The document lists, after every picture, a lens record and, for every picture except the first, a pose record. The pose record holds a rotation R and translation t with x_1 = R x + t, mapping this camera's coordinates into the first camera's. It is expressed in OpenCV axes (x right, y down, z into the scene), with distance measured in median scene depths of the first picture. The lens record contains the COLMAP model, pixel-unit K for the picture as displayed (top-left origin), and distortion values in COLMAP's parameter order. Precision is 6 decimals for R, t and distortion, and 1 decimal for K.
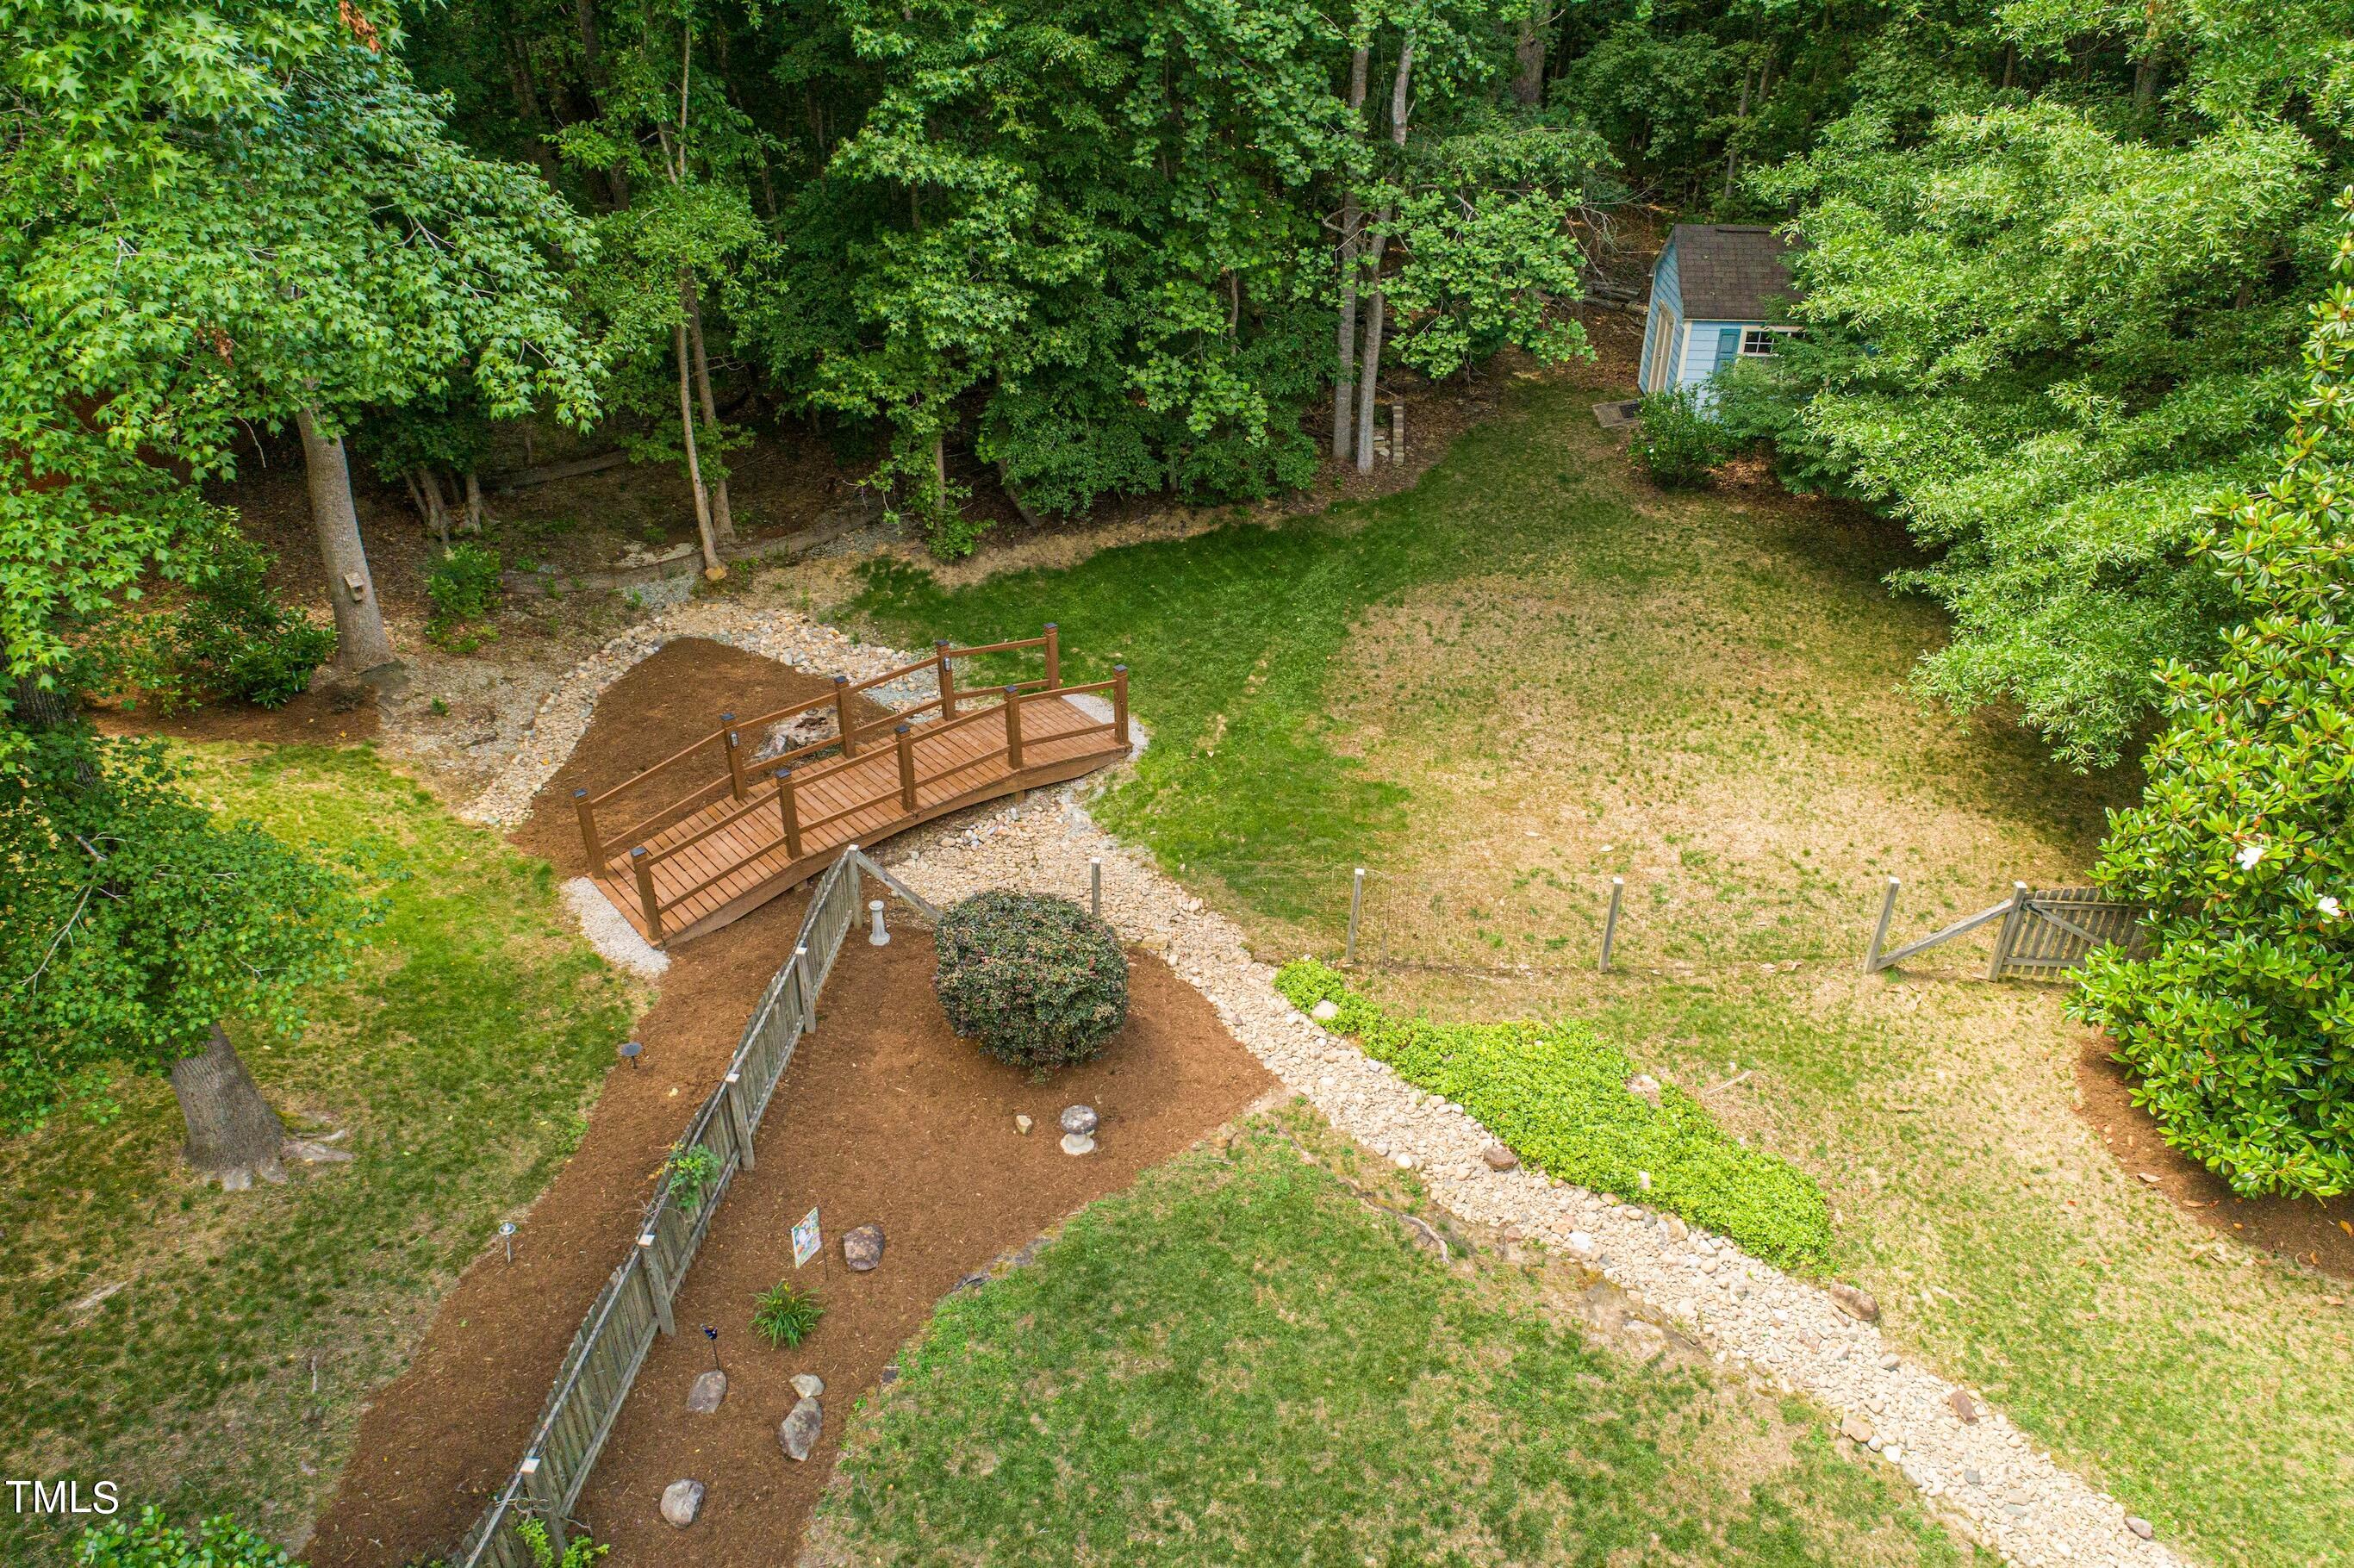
lens RADIAL K [[1578.0, 0, 1177.0], [0, 1578.0, 784.0], [0, 0, 1]] dist [-0.005884, 0.005839]
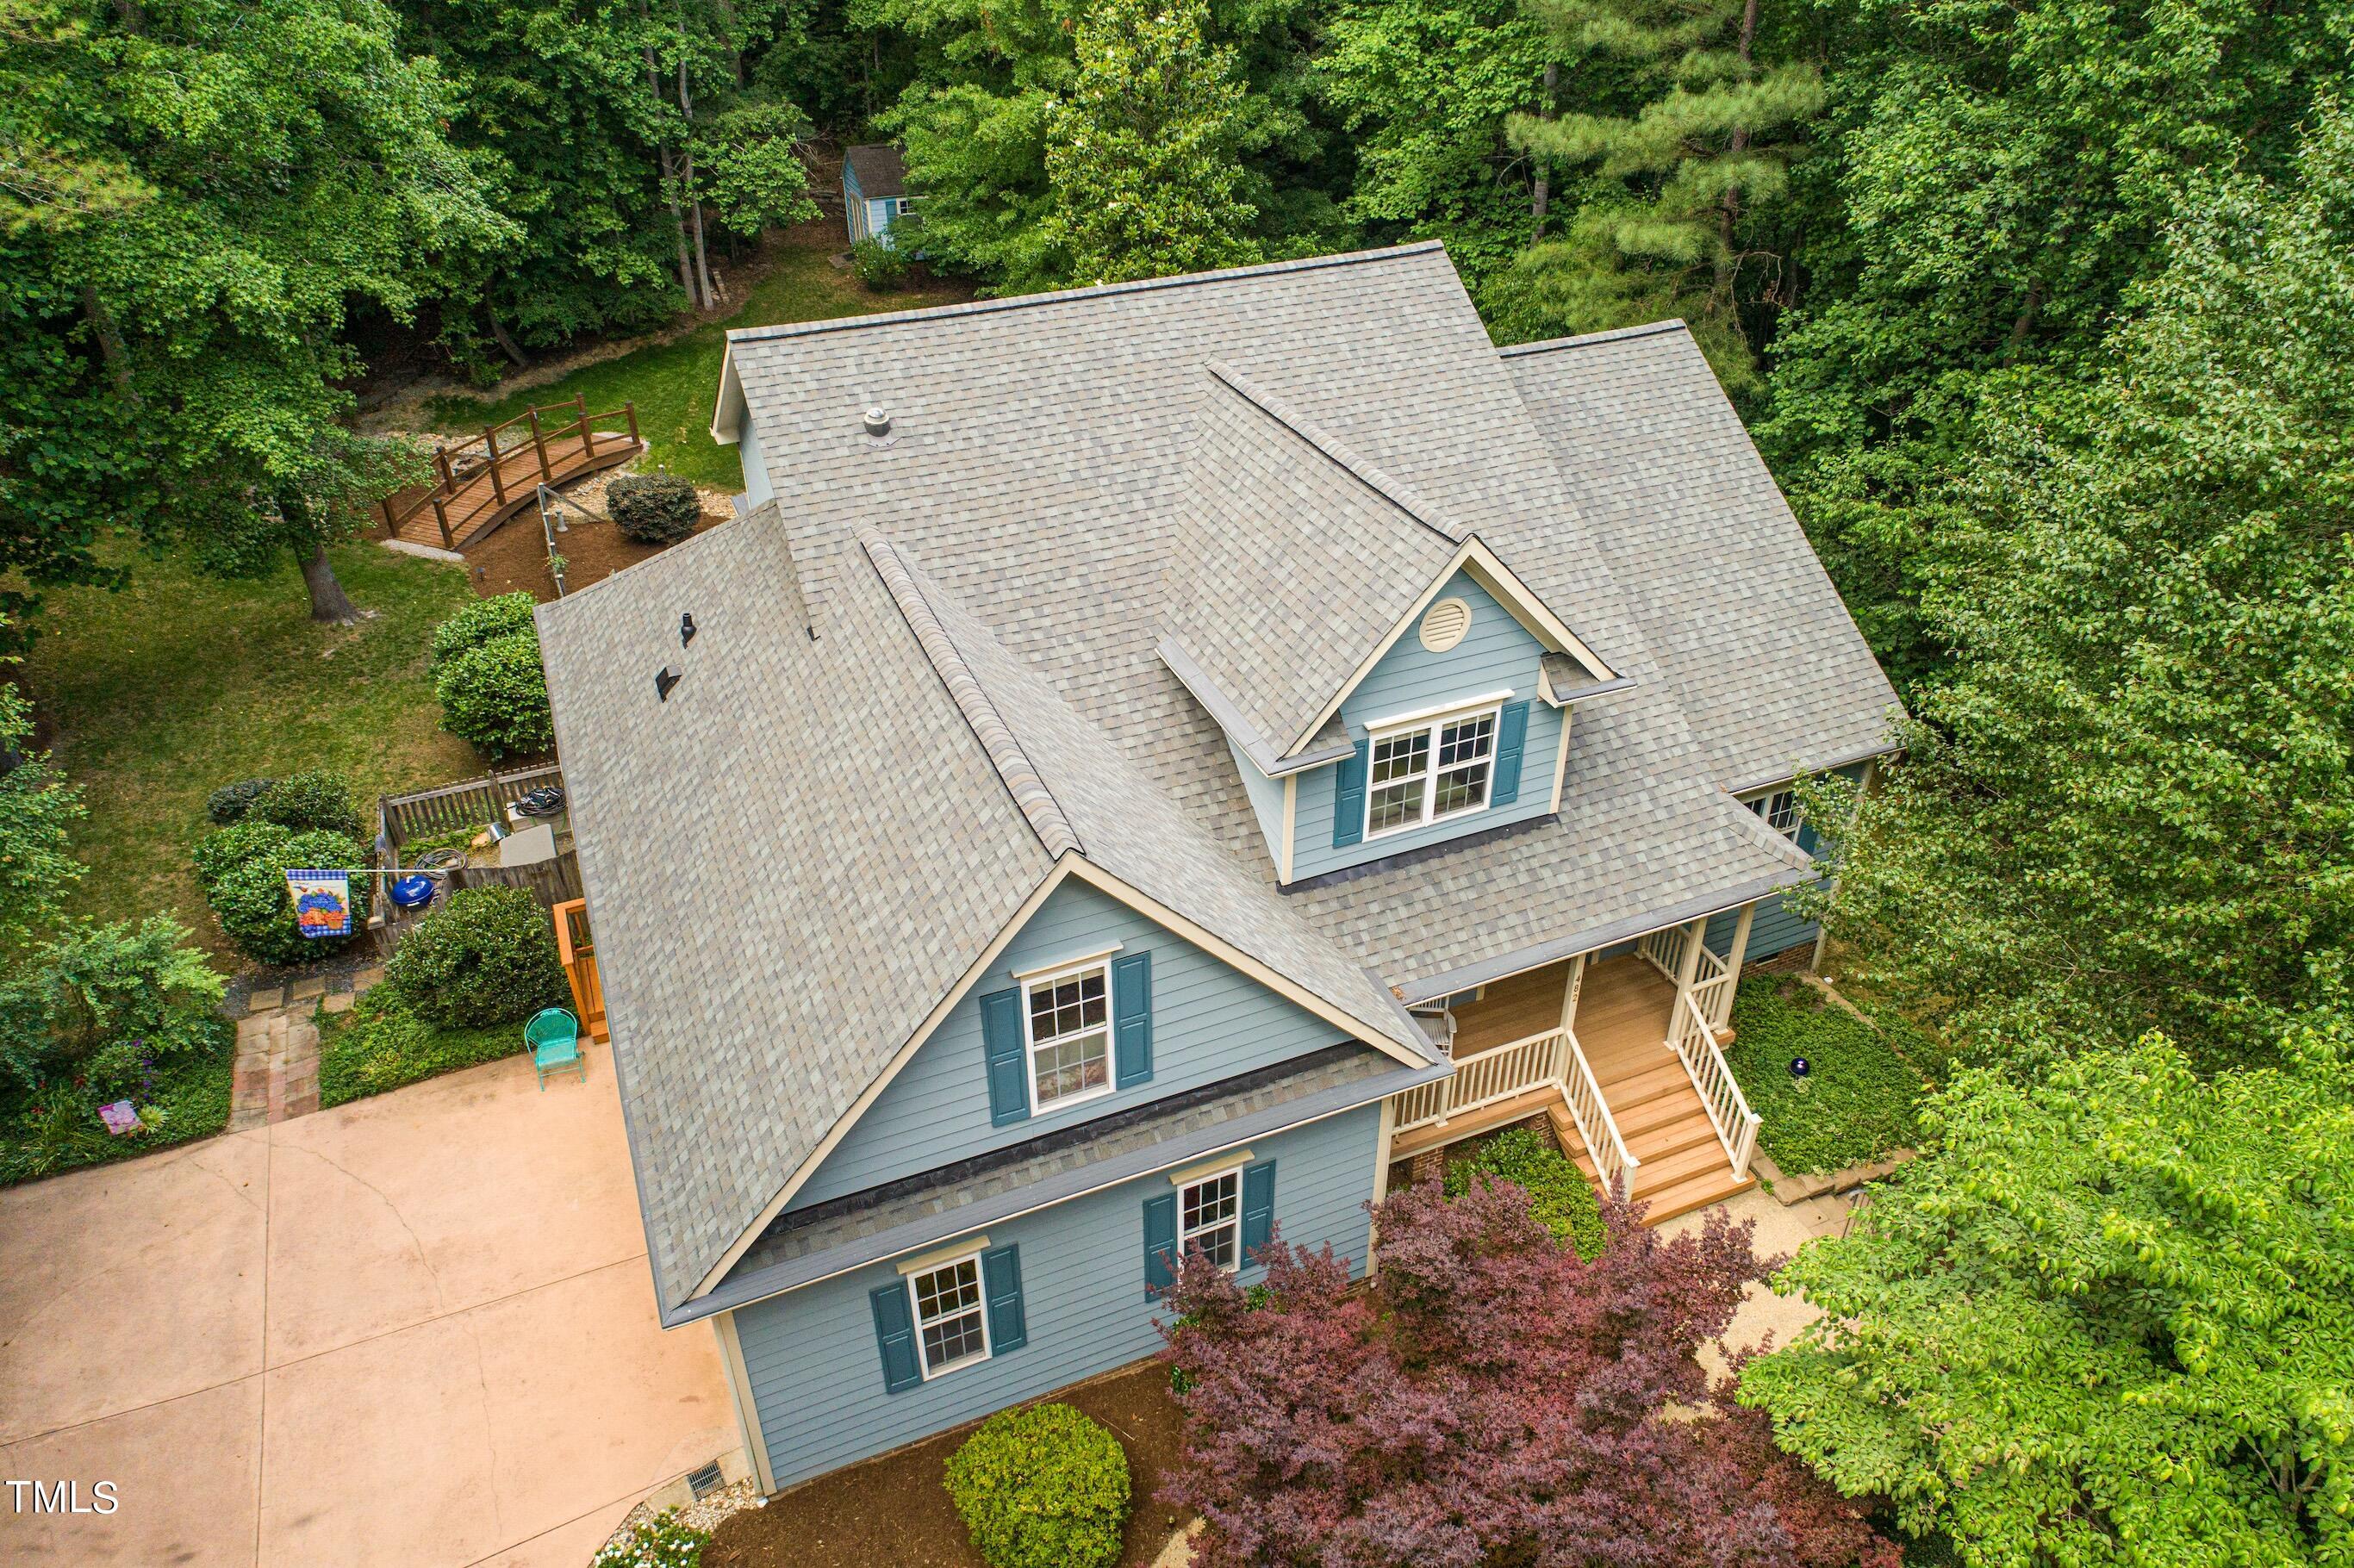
lens RADIAL K [[1578.0, 0, 1177.0], [0, 1578.0, 784.0], [0, 0, 1]] dist [-0.005884, 0.005839]
pose [[0.884931, -0.258367, 0.387484, -0.312540], [0.244039, 0.965882, 0.086700, 0.377856], [-0.396664, 0.017838, 0.917790, -1.049034]]
